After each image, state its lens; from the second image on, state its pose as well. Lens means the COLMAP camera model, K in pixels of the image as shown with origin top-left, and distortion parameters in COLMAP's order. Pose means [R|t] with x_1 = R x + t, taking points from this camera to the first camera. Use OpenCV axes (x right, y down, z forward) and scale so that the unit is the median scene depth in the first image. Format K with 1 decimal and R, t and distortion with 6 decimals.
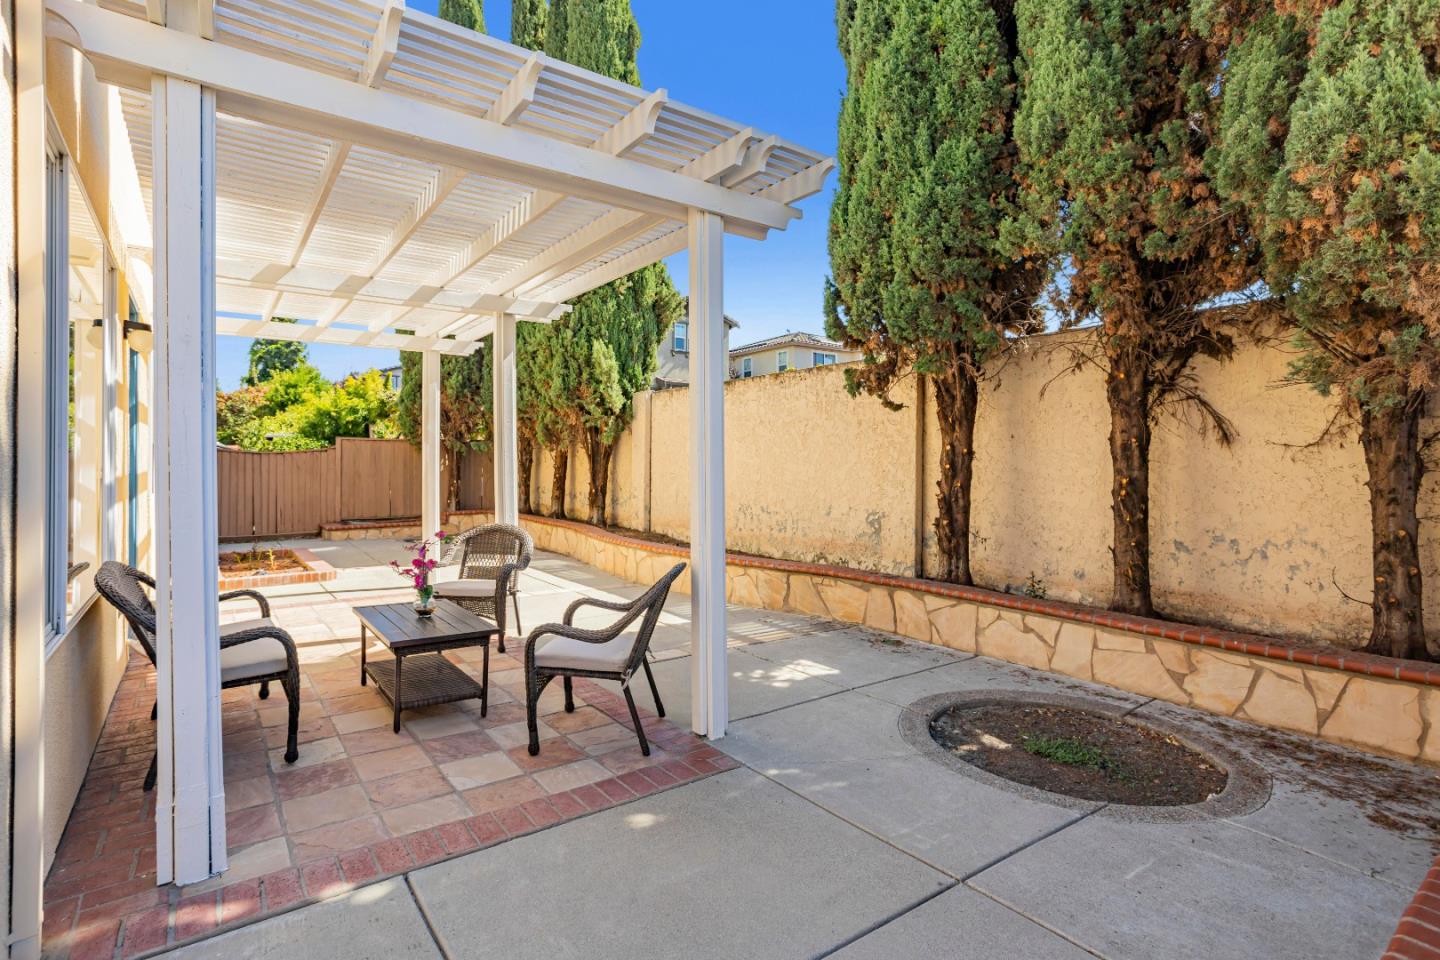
lens RADIAL K [[732.0, 0, 701.5], [0, 732.0, 477.9], [0, 0, 1]] dist [-0.050824, 0.029470]
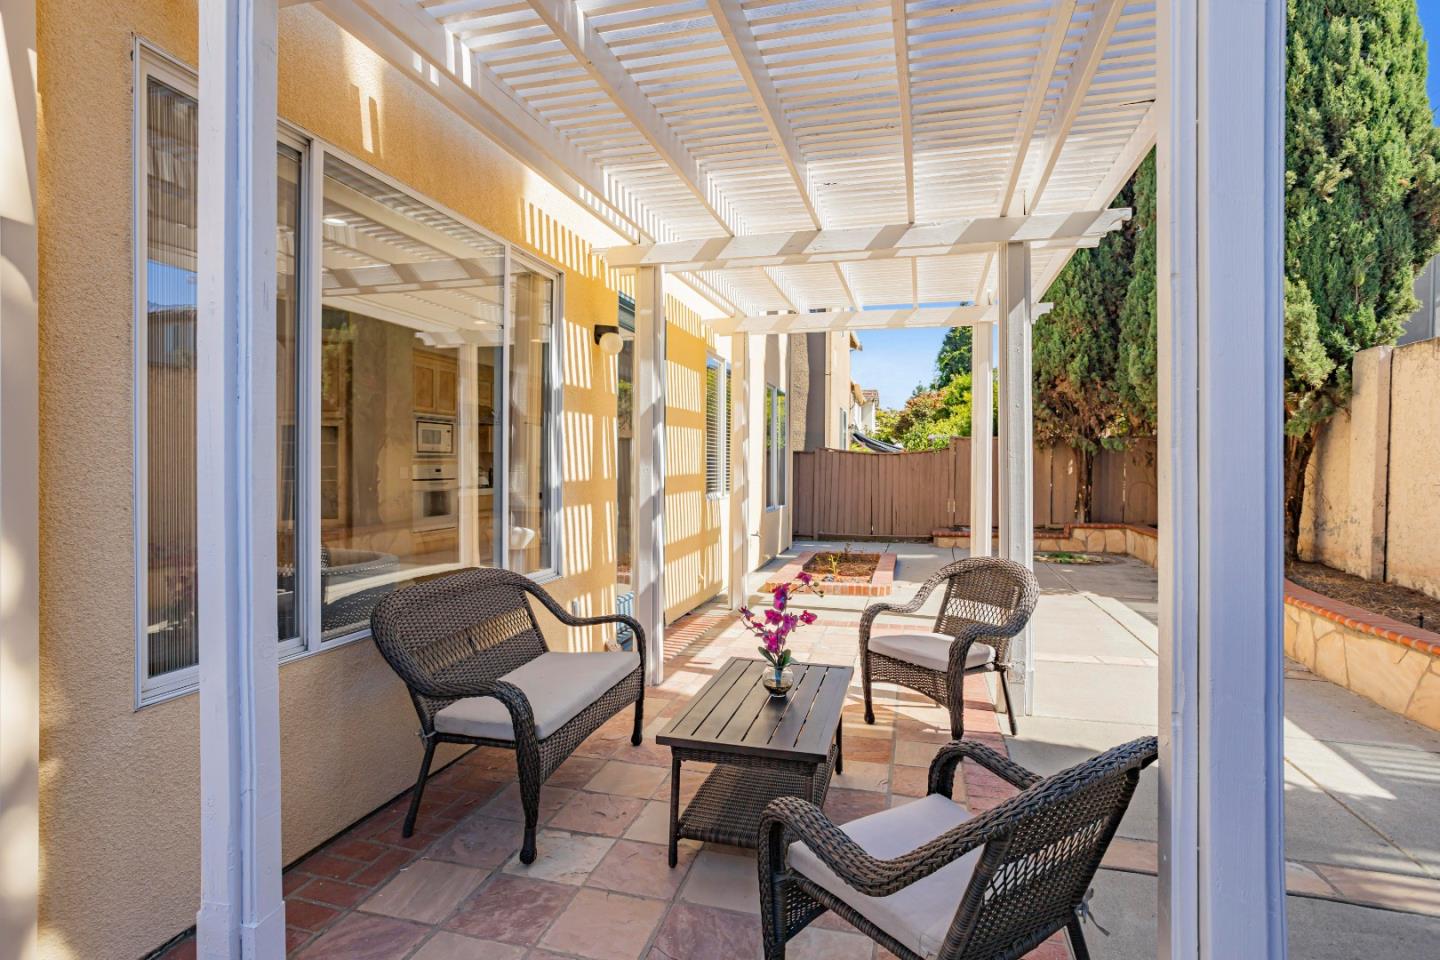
lens RADIAL K [[732.0, 0, 701.5], [0, 732.0, 477.9], [0, 0, 1]] dist [-0.050824, 0.029470]
pose [[0.620357, 0.016812, -0.784139, 0.040231], [-0.016650, 0.999827, 0.008264, -0.006492], [0.784143, 0.007929, 0.620530, 0.195516]]
